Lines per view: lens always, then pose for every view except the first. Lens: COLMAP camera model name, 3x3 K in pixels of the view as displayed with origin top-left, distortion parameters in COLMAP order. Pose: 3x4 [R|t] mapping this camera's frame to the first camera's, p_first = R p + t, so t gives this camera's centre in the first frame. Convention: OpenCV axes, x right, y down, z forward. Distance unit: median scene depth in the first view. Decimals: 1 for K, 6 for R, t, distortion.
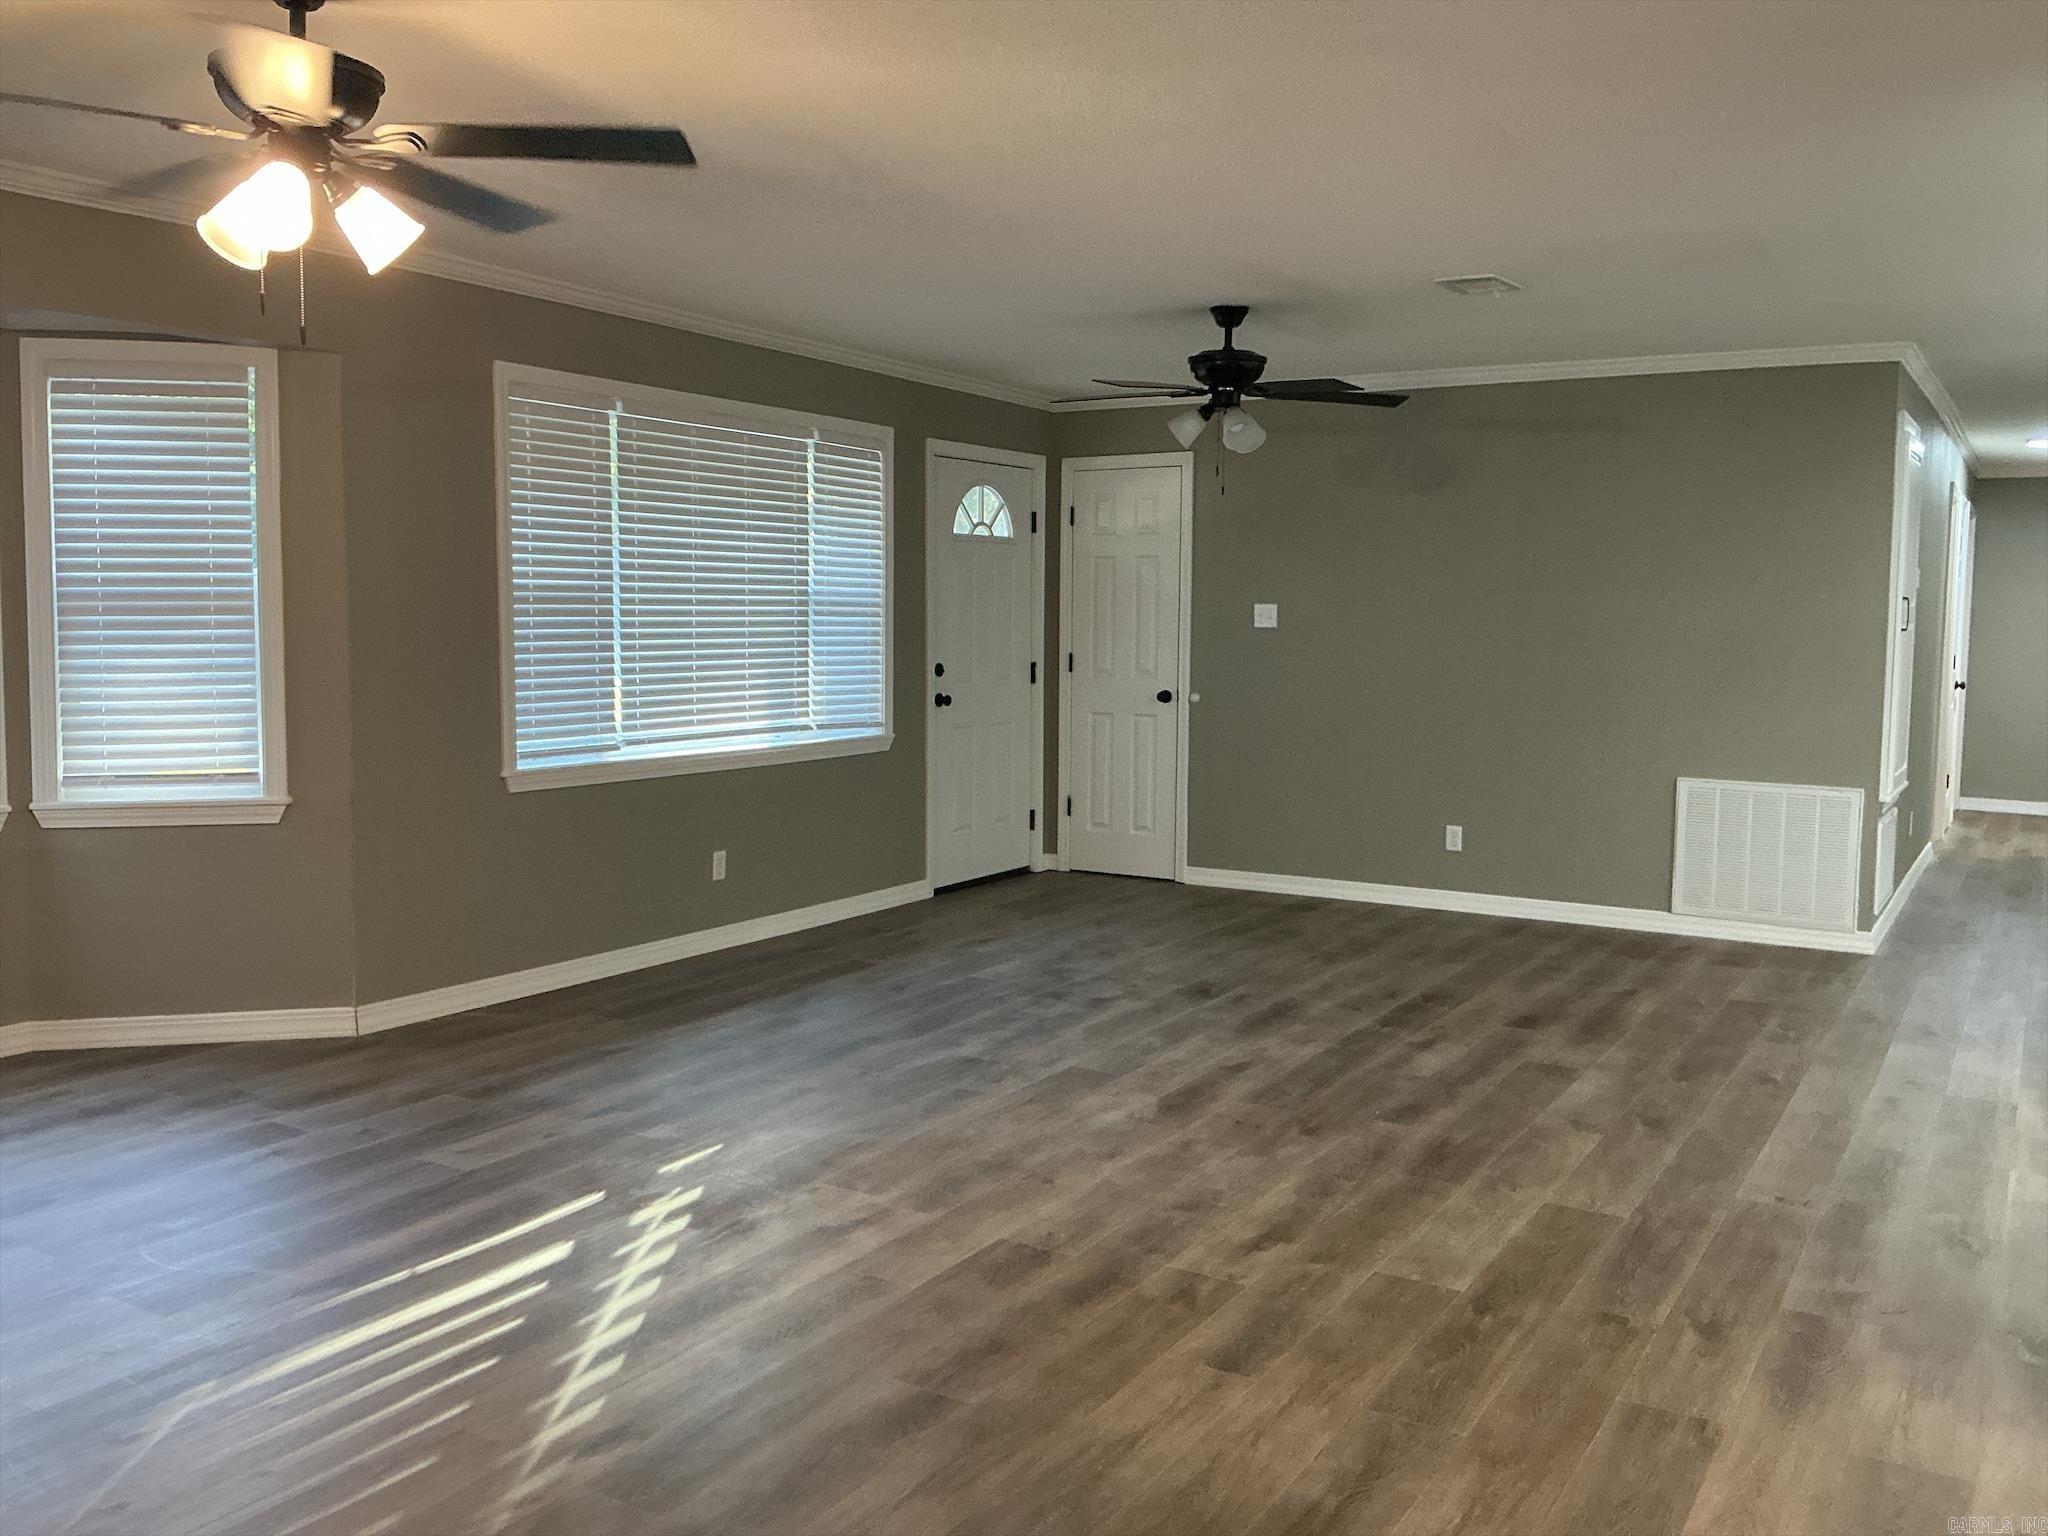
lens RADIAL K [[1698.1, 0, 1023.6], [0, 1698.1, 782.2], [0, 0, 1]] dist [0.127428, -0.260625]
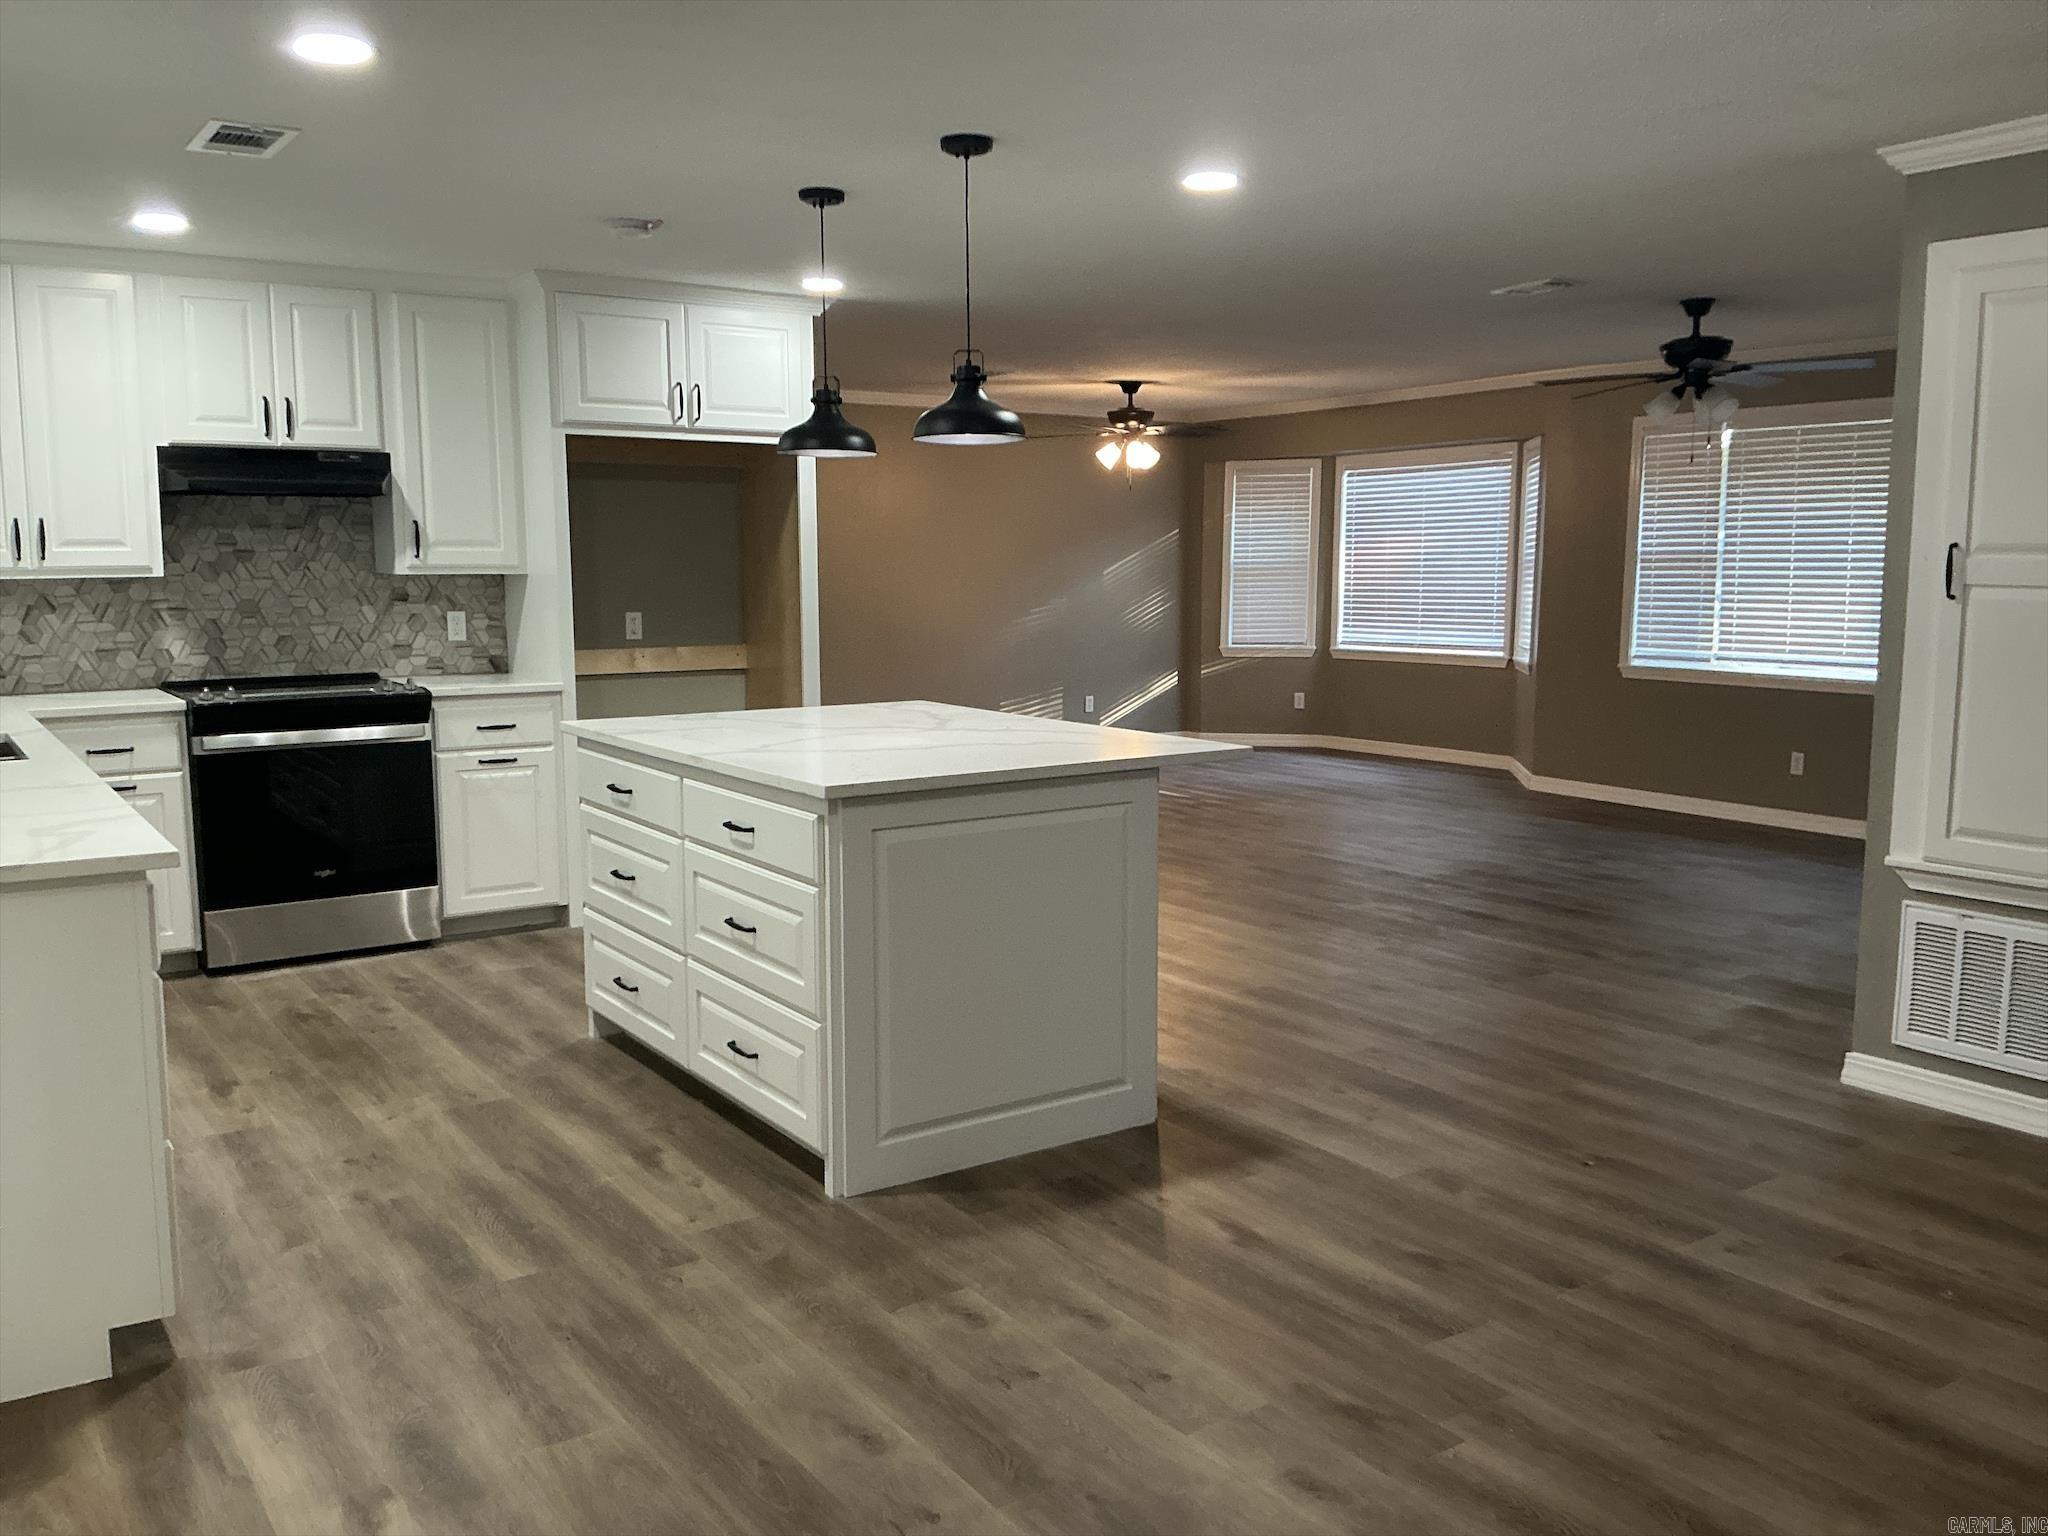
lens RADIAL K [[1698.1, 0, 1032.9], [0, 1698.1, 772.1], [0, 0, 1]] dist [0.127428, -0.260625]
pose [[-0.412700, 0.104089, -0.904900, 1.903311], [-0.096987, 0.982780, 0.157280, -0.145095], [0.905689, 0.152673, -0.395498, 1.521553]]
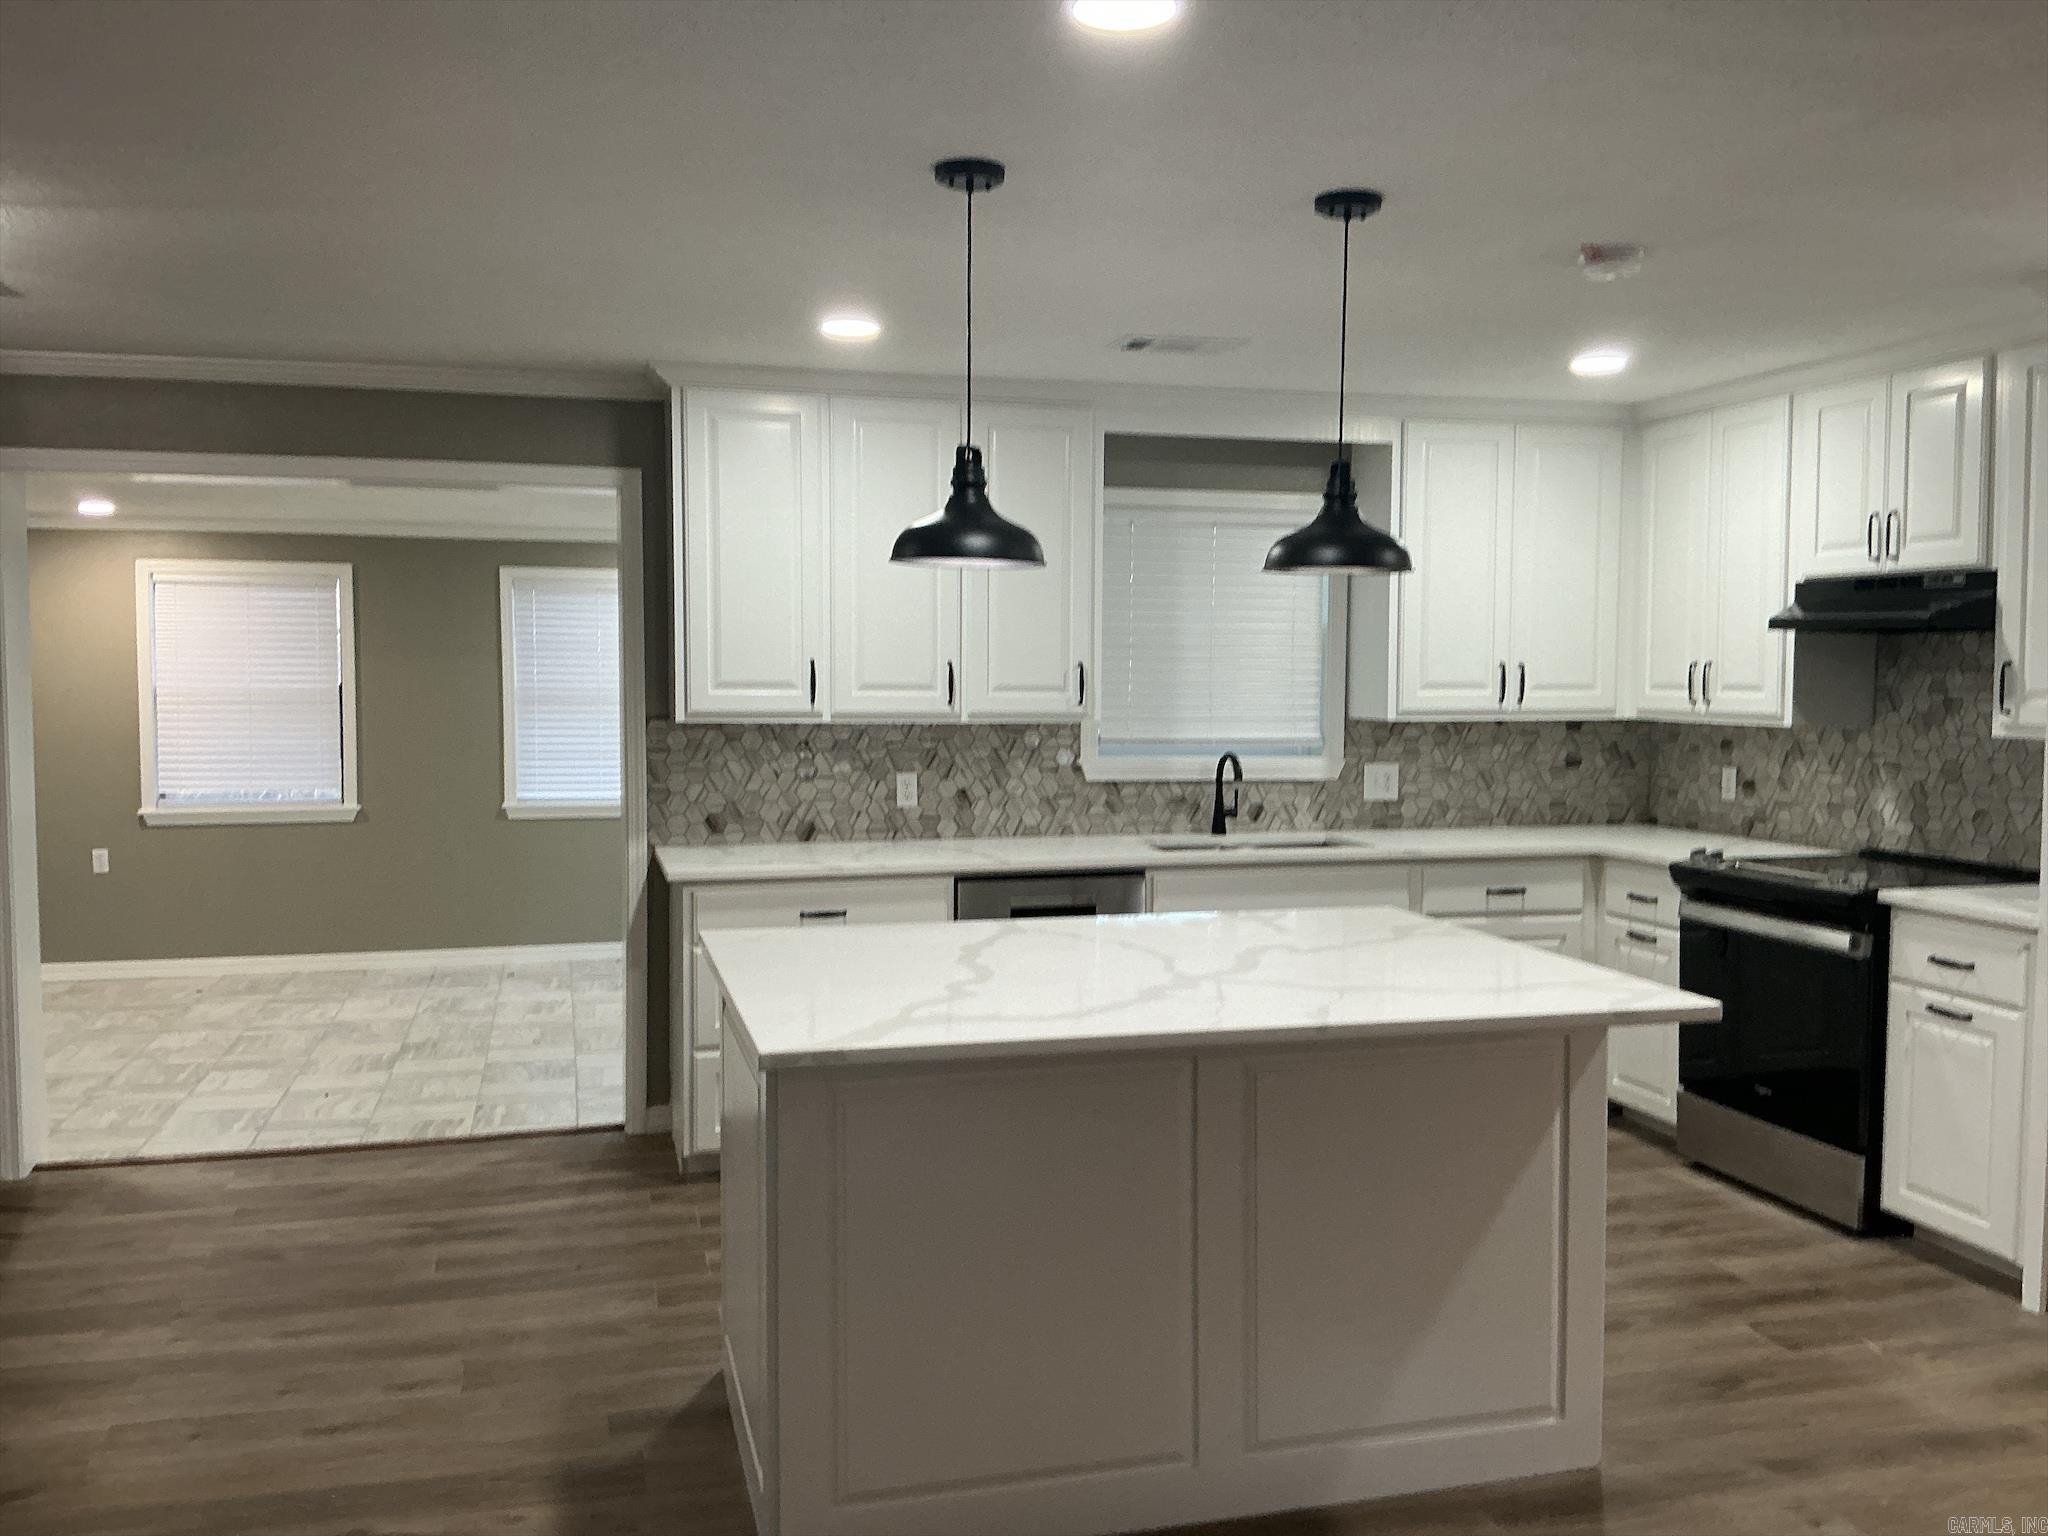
lens RADIAL K [[1698.1, 0, 1019.1], [0, 1698.1, 766.5], [0, 0, 1]] dist [0.127428, -0.260625]
pose [[-0.718291, -0.057819, 0.693336, 0.511360], [0.056229, 0.988457, 0.140682, -0.189364], [-0.693466, 0.140037, -0.706749, 1.581067]]
